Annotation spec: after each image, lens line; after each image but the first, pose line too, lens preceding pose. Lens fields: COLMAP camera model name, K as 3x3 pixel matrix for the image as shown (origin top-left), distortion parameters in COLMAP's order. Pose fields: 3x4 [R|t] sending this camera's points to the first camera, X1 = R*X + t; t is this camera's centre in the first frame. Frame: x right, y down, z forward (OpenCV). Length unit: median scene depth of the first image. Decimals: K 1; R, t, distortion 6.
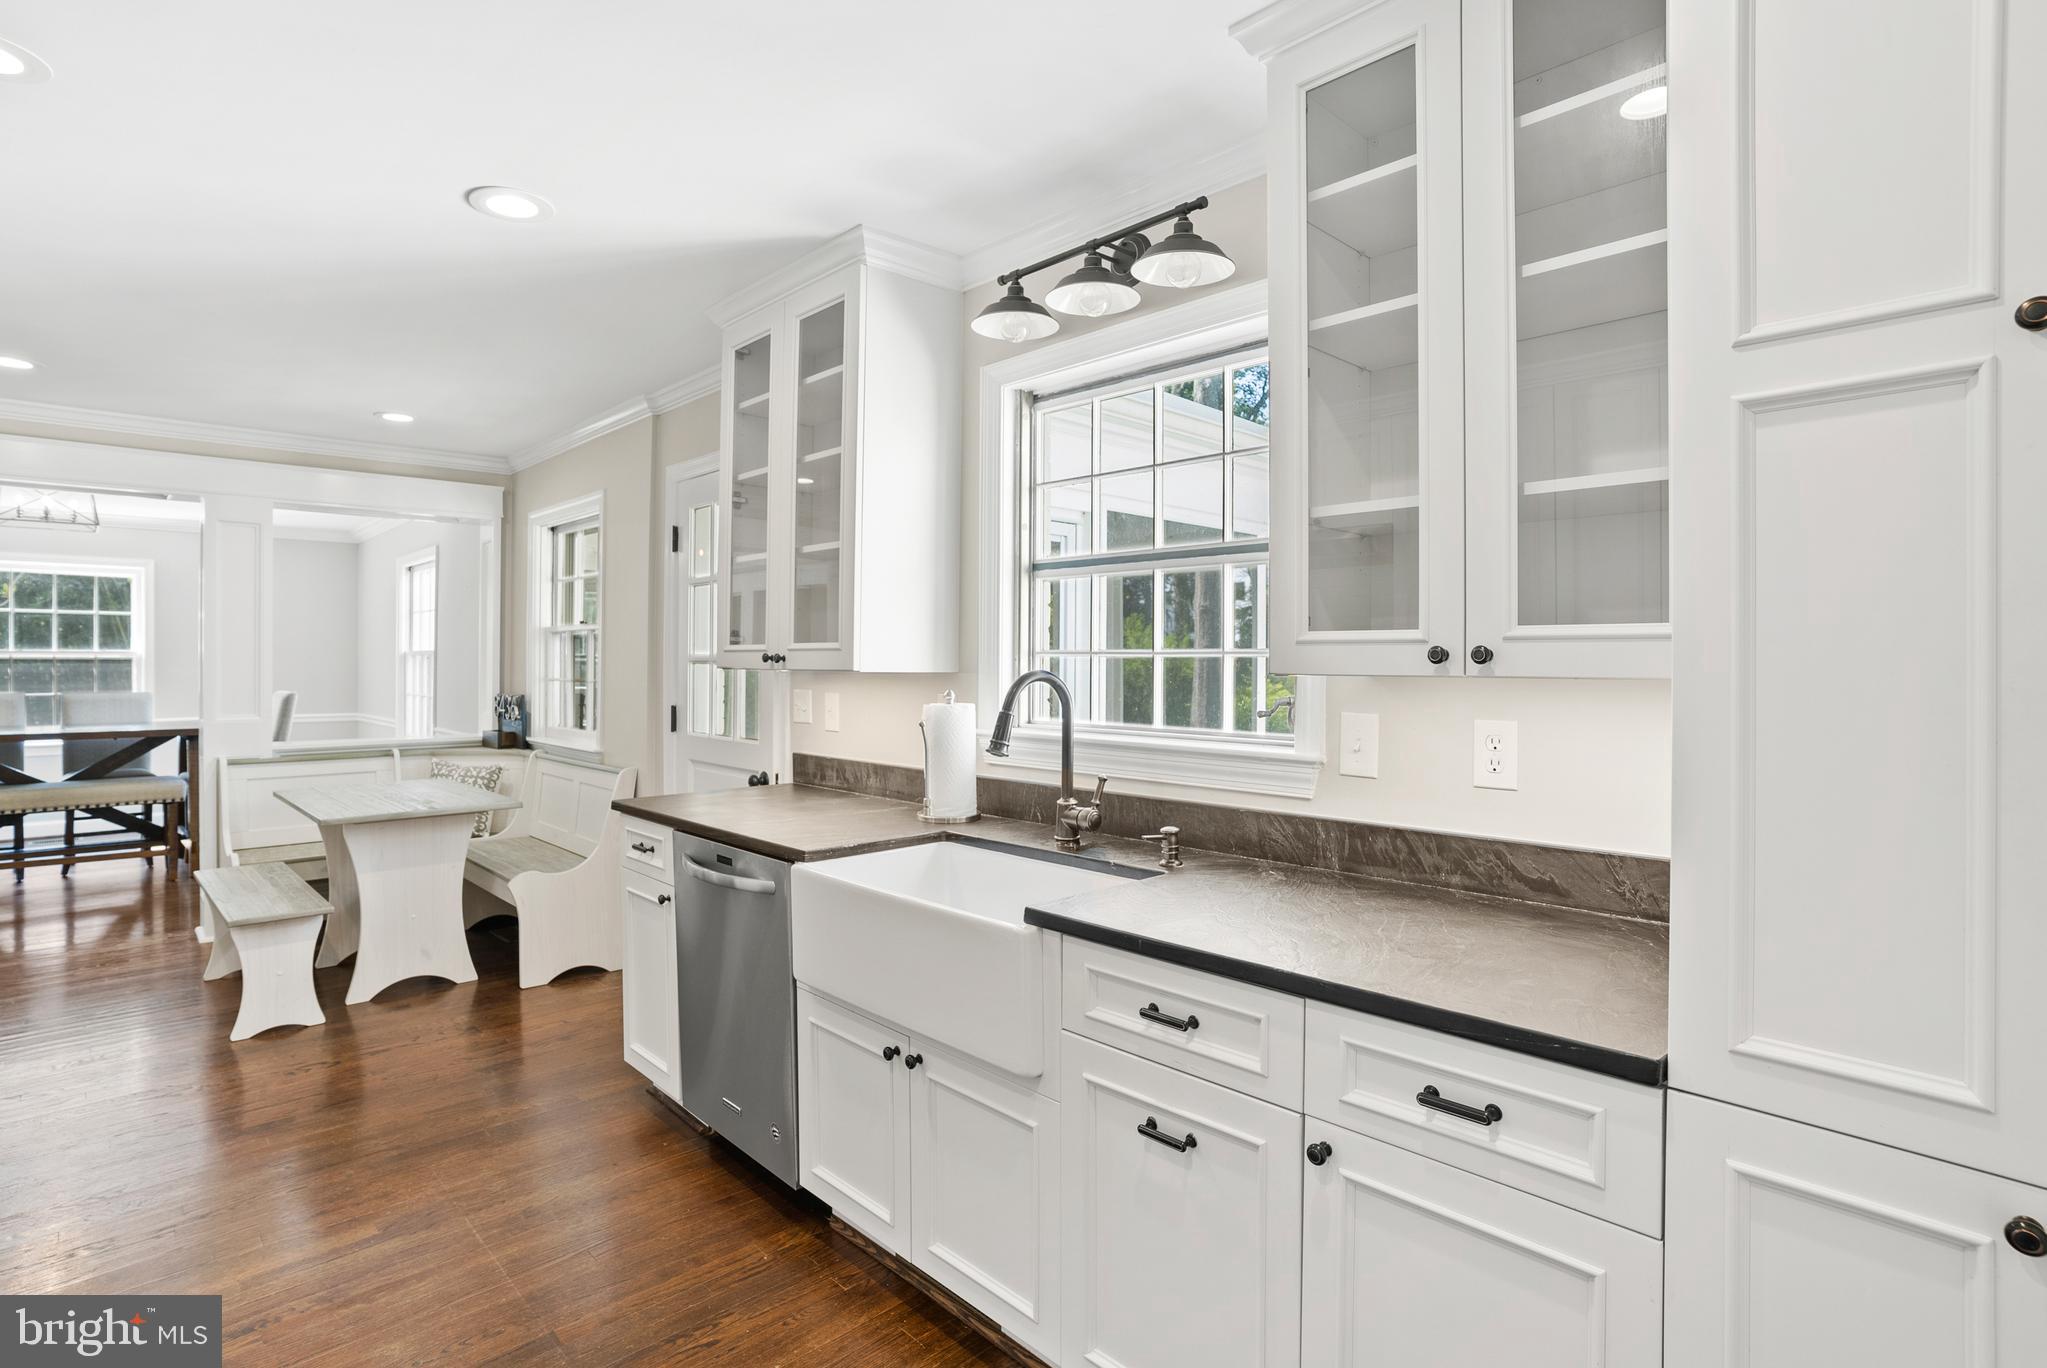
lens RADIAL K [[1020.2, 0, 1020.9], [0, 1020.2, 669.5], [0, 0, 1]] dist [-0.033419, 0.008077]
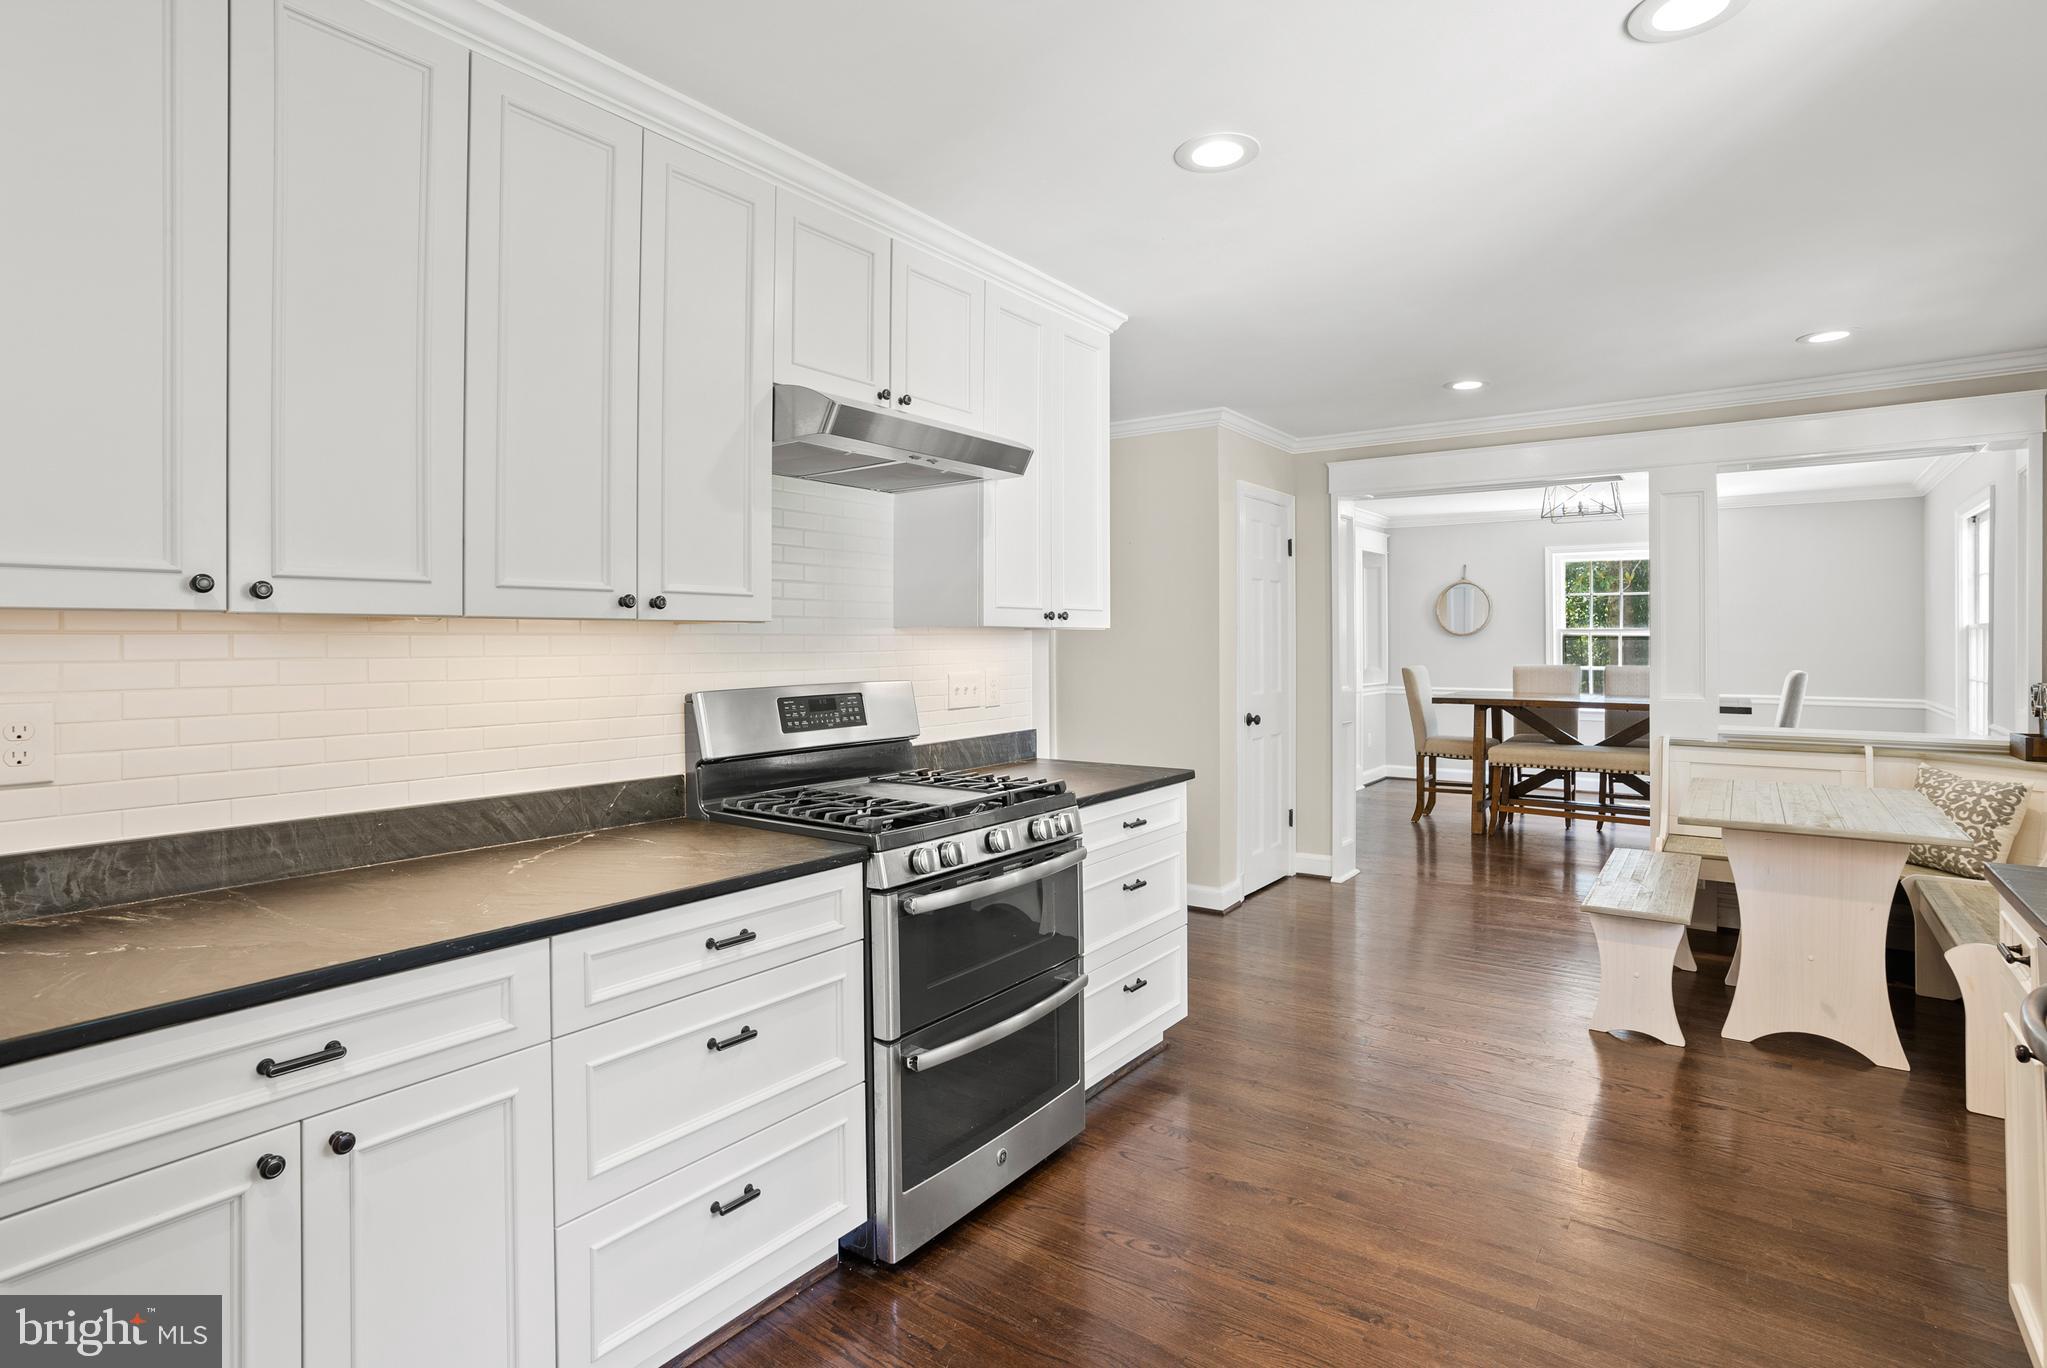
lens RADIAL K [[1020.2, 0, 985.8], [0, 1020.2, 632.0], [0, 0, 1]] dist [-0.033419, 0.008077]
pose [[0.156568, -0.008516, -0.987631, 0.054063], [-0.005452, 0.999940, -0.009487, -0.000801], [0.987652, 0.006870, 0.156512, 0.167734]]
